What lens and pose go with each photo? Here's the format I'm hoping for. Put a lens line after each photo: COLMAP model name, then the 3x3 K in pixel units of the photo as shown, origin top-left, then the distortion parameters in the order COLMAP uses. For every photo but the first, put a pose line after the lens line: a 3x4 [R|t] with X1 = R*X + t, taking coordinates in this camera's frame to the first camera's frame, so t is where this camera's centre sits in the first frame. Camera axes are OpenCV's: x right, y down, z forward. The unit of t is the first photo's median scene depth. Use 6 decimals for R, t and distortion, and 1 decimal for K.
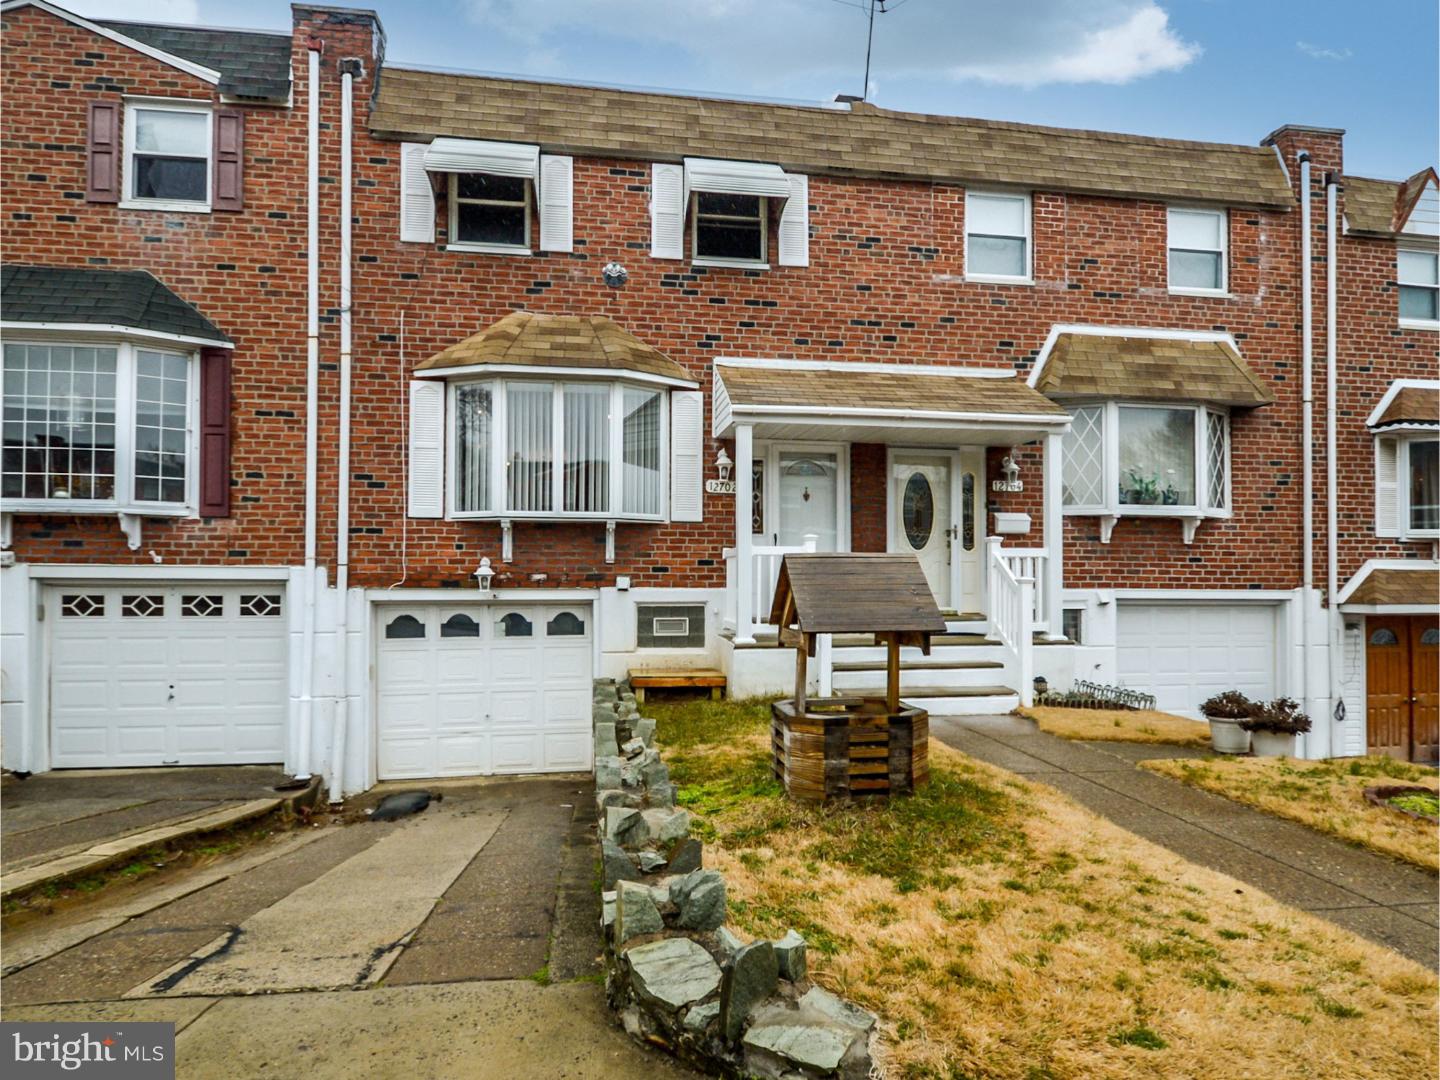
lens RADIAL K [[802.5, 0, 723.3], [0, 802.5, 570.2], [0, 0, 1]] dist [-0.003801, -0.003586]
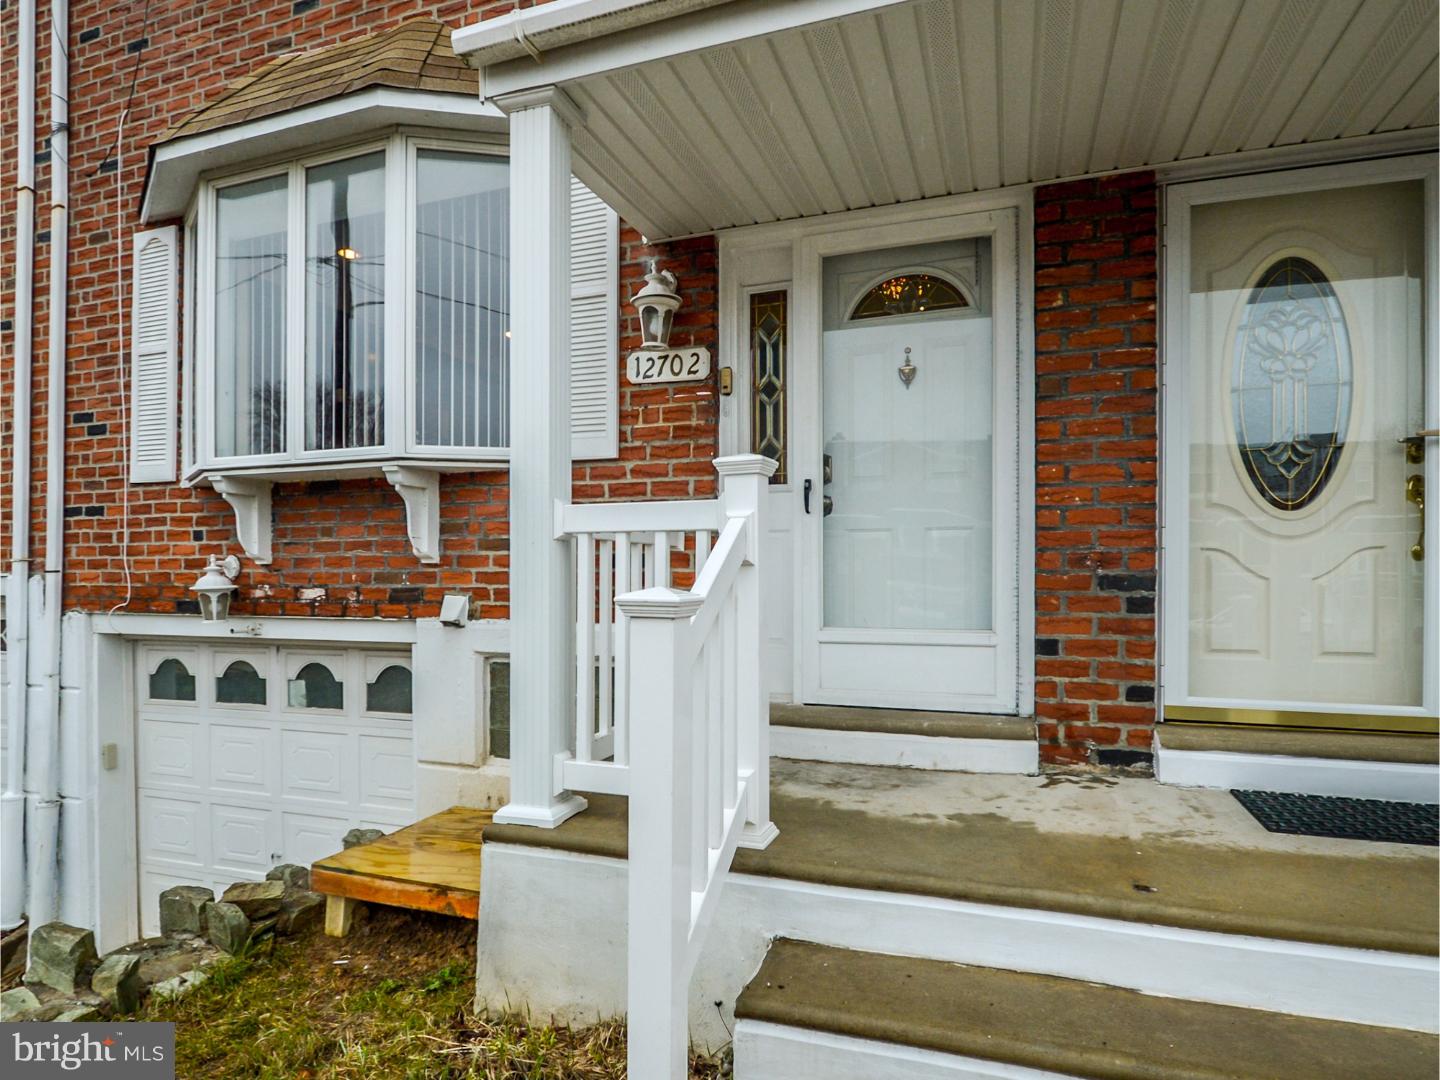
lens RADIAL K [[802.5, 0, 723.3], [0, 802.5, 570.2], [0, 0, 1]] dist [-0.003801, -0.003586]
pose [[0.880787, -0.005141, -0.473485, 0.214417], [0.008103, 0.999958, 0.004217, -0.006002], [0.473443, -0.007551, 0.880792, 0.686894]]
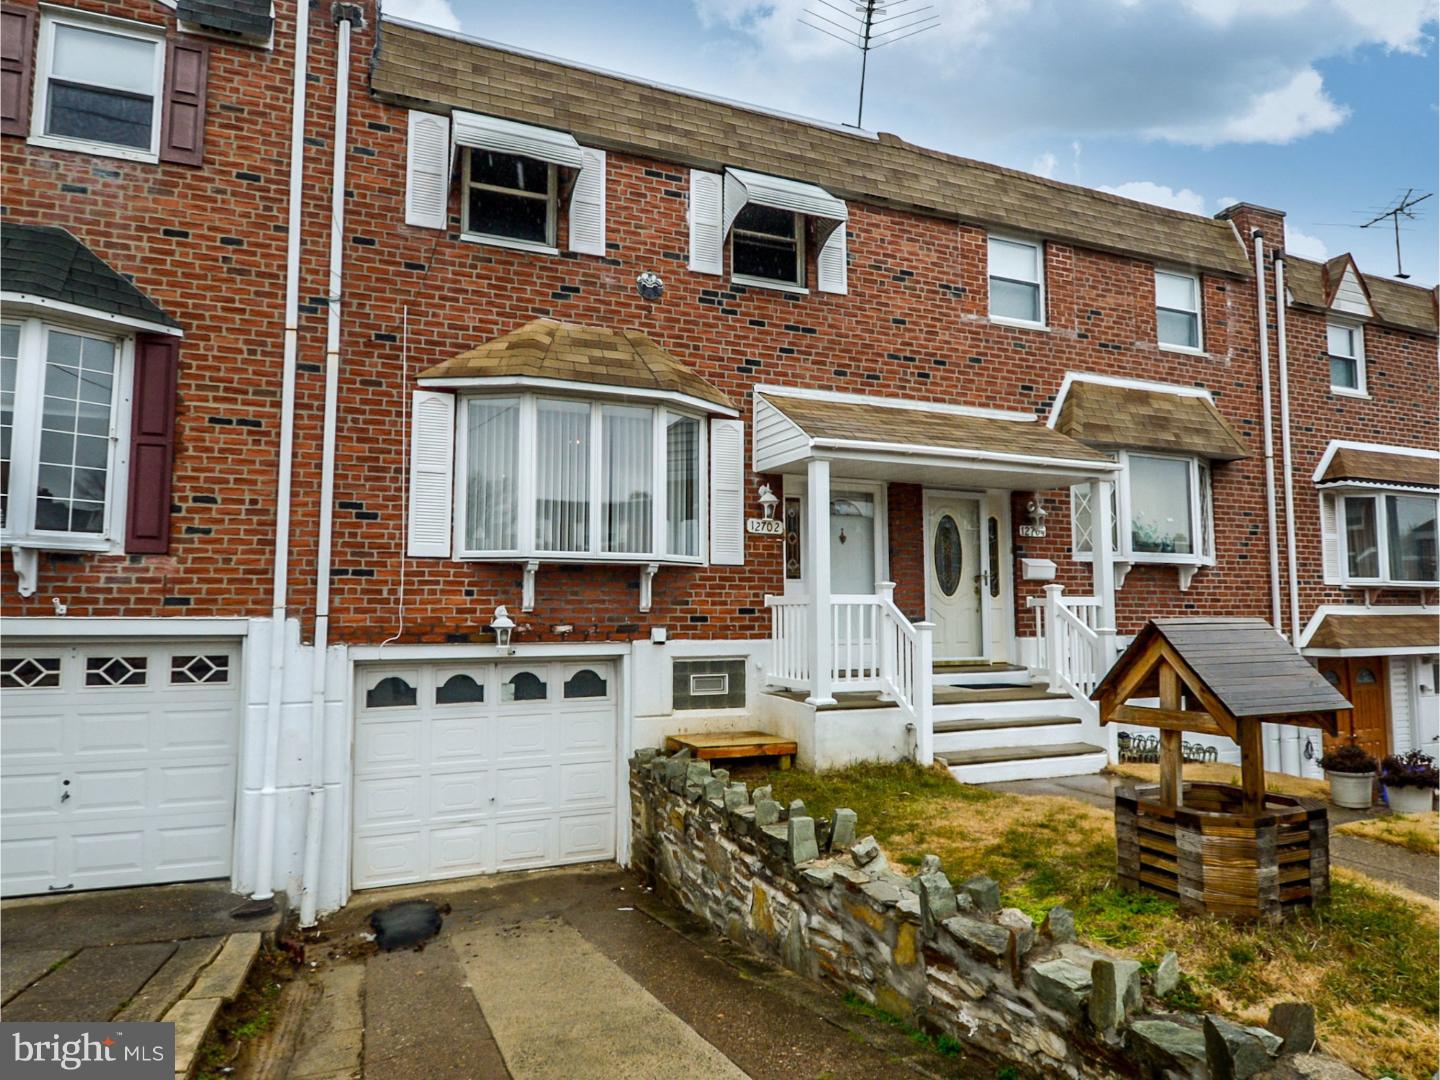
lens RADIAL K [[822.8, 0, 715.9], [0, 822.8, 554.0], [0, 0, 1]] dist [-0.003503, -0.004736]
pose [[0.976250, 0.013298, 0.216240, -0.259505], [0.000647, 0.997931, -0.064292, -0.014289], [-0.216648, 0.062905, 0.974221, 0.119040]]
